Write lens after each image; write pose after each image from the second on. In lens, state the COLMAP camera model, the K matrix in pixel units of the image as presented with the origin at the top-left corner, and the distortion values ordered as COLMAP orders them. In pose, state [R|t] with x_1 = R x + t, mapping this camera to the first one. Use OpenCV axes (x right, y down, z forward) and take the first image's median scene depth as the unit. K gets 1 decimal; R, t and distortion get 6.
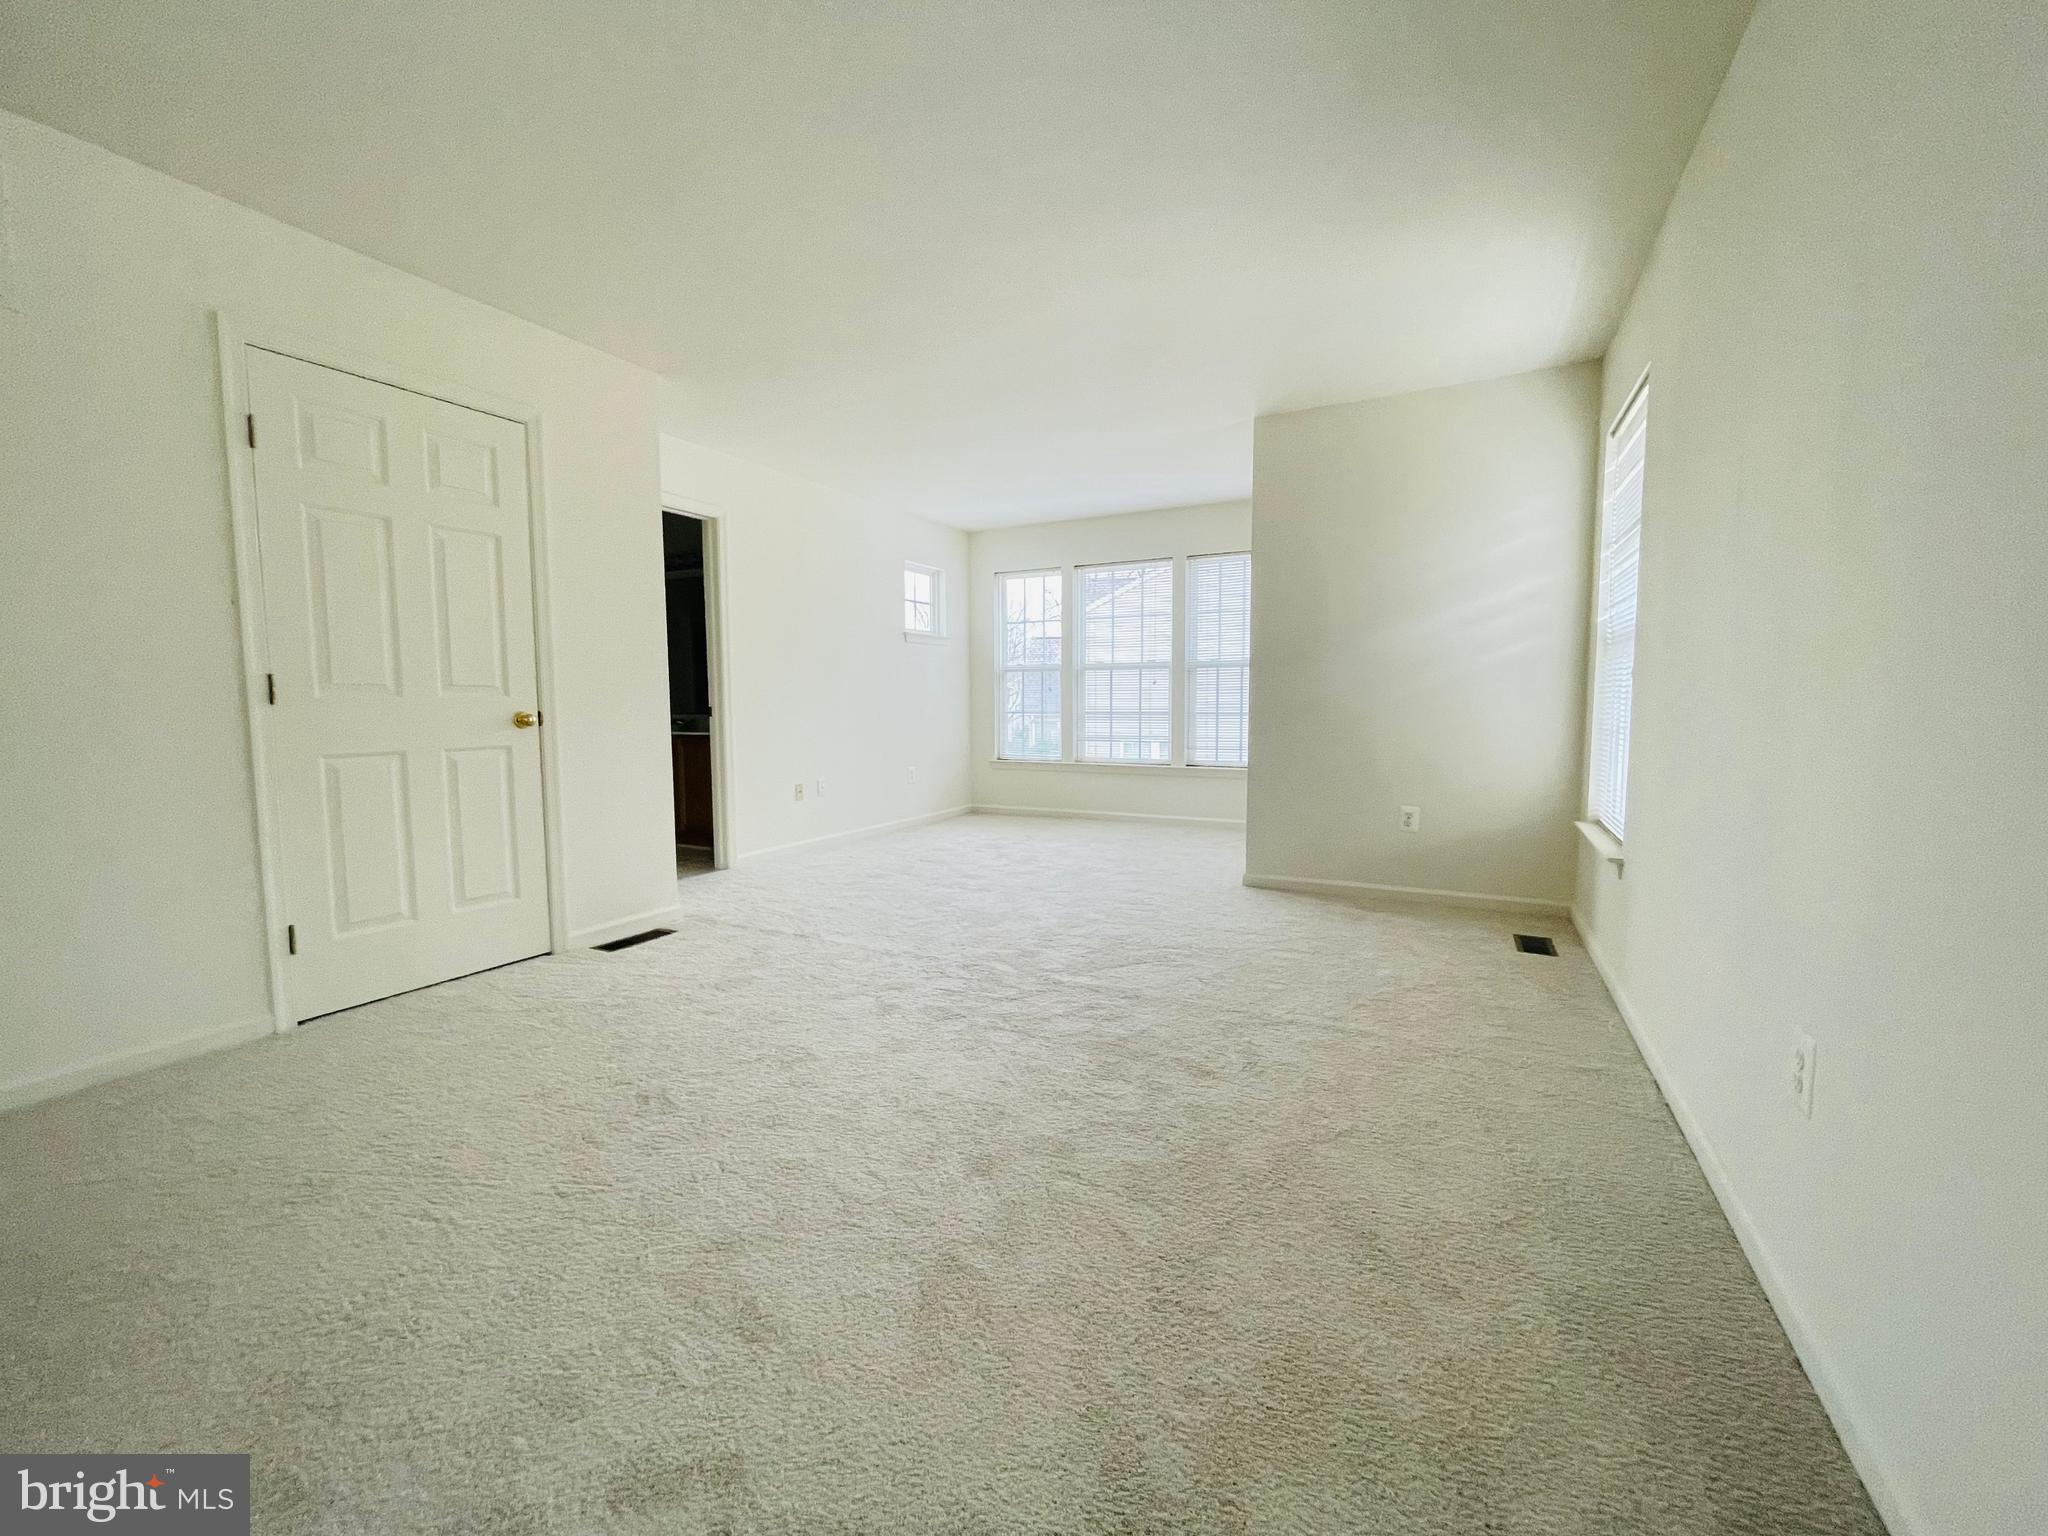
lens RADIAL K [[821.1, 0, 1024.0], [0, 821.1, 768.0], [0, 0, 1]] dist [-0.002103, 0.000453]
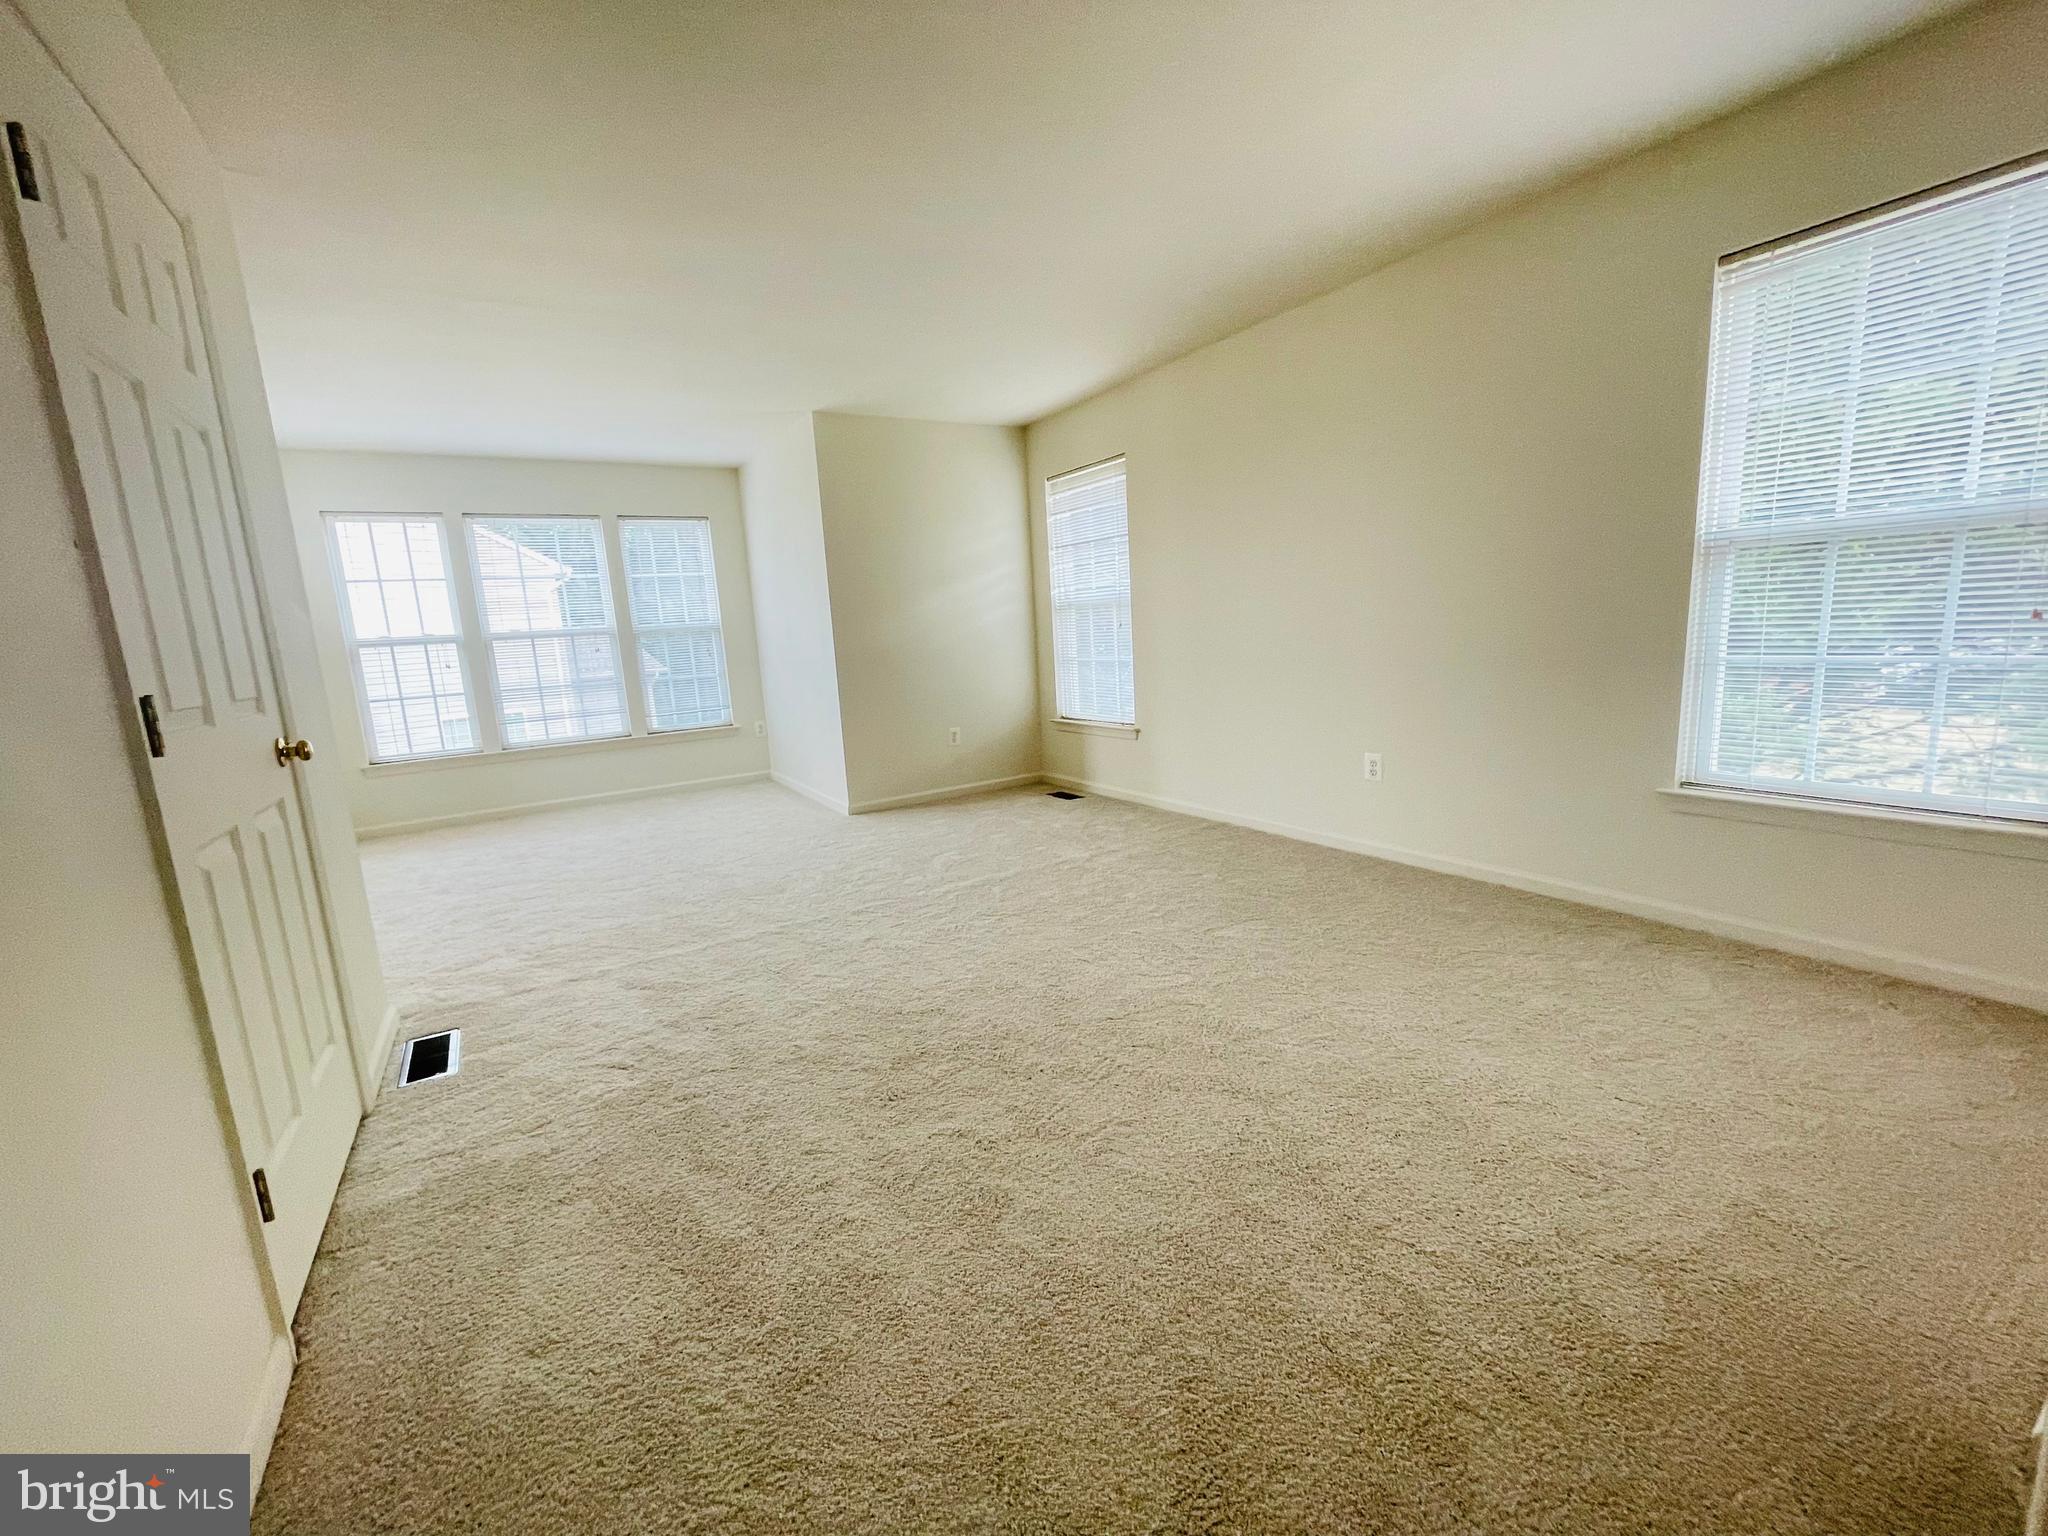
lens RADIAL K [[821.1, 0, 1024.0], [0, 821.1, 768.0], [0, 0, 1]] dist [-0.002103, 0.000453]
pose [[0.512204, -0.171496, 0.841567, -0.389527], [0.130508, 0.984024, 0.121095, -0.022923], [-0.848890, 0.047806, 0.526403, 0.108155]]
